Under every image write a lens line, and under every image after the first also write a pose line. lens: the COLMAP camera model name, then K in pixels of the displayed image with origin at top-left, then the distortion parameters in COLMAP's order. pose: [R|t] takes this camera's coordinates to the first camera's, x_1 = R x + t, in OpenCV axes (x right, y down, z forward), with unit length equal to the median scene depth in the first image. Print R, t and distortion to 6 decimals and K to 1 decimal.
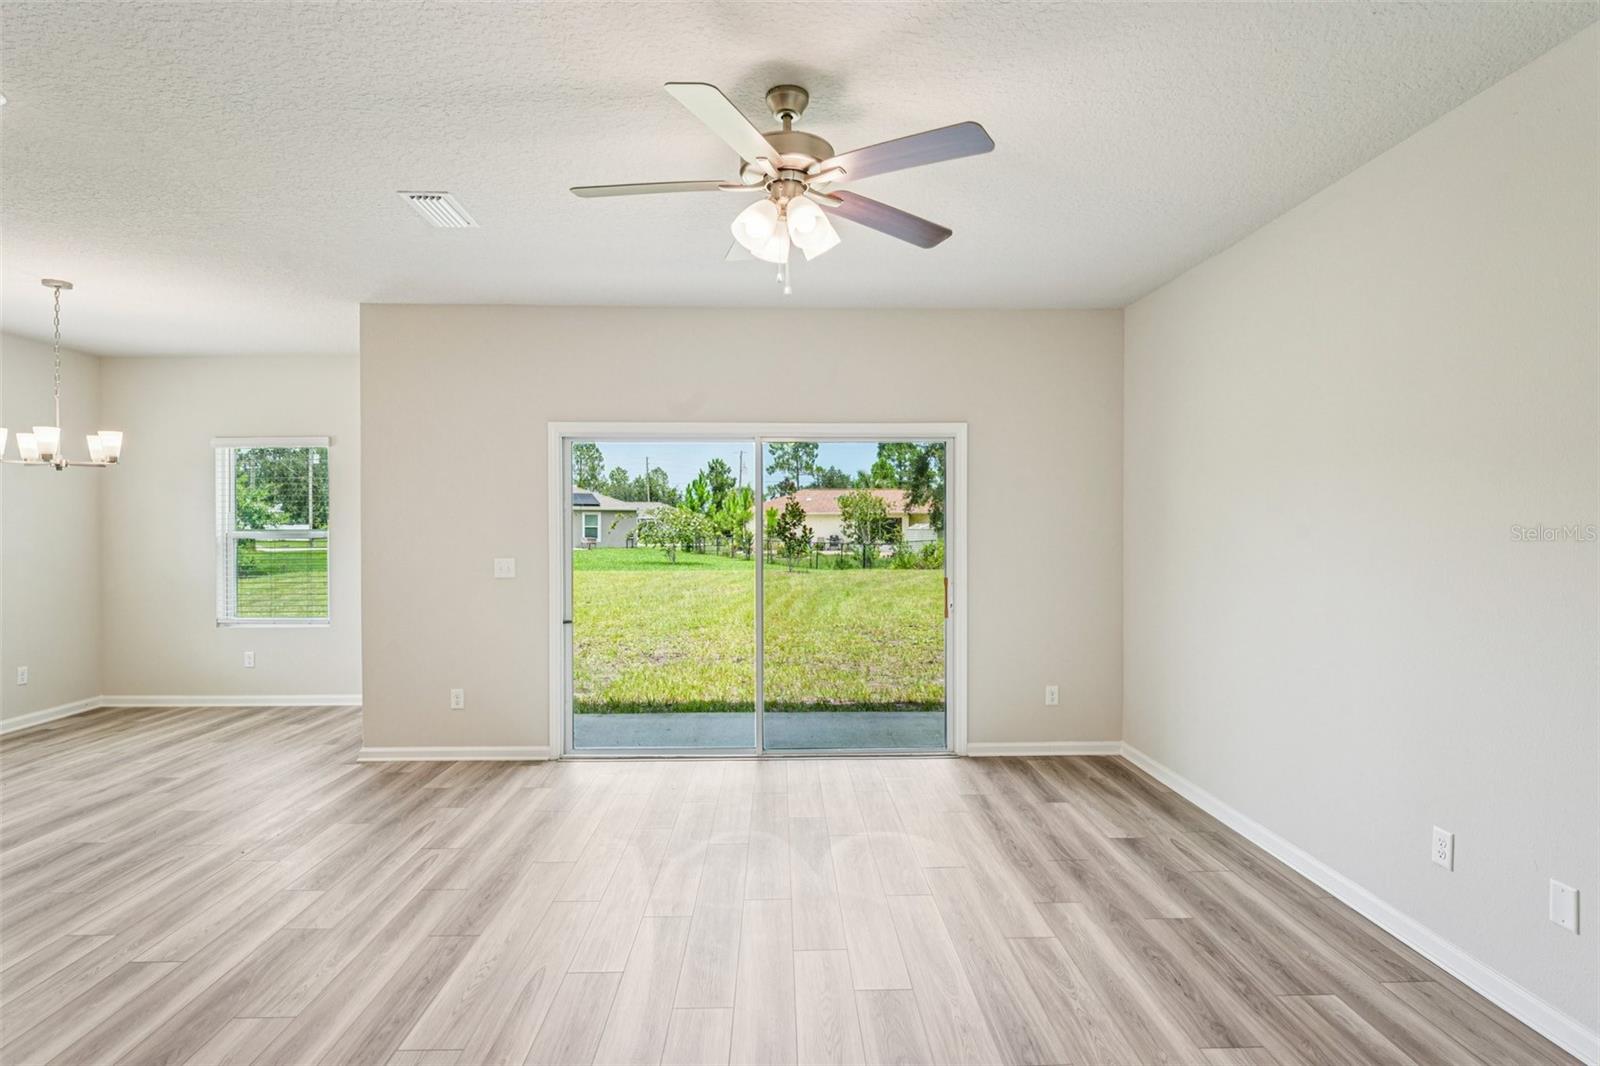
lens RADIAL K [[808.0, 0, 801.4], [0, 808.0, 535.6], [0, 0, 1]] dist [-0.002438, -0.003117]
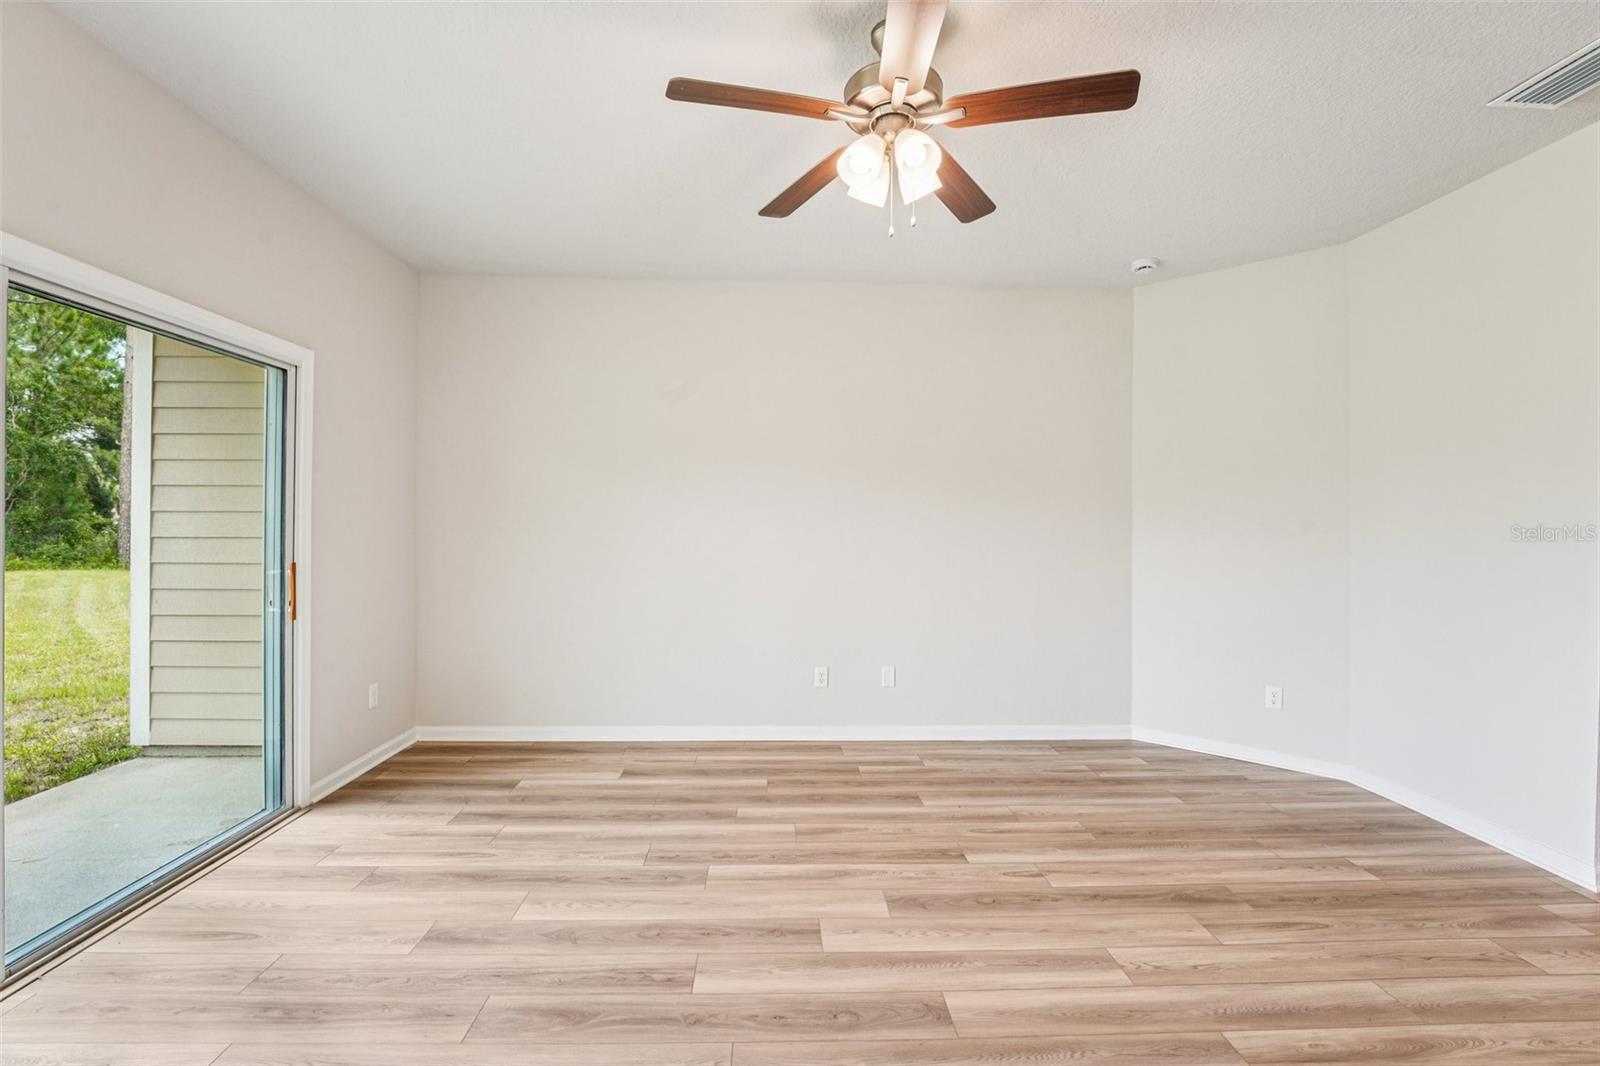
lens RADIAL K [[679.7, 0, 791.0], [0, 679.7, 538.7], [0, 0, 1]] dist [-0.025985, 0.002828]
pose [[-0.000165, -0.009726, 0.999953, -0.493851], [0.003335, 0.999947, 0.009727, 0.030171], [-0.999994, 0.003336, -0.000132, 0.678356]]
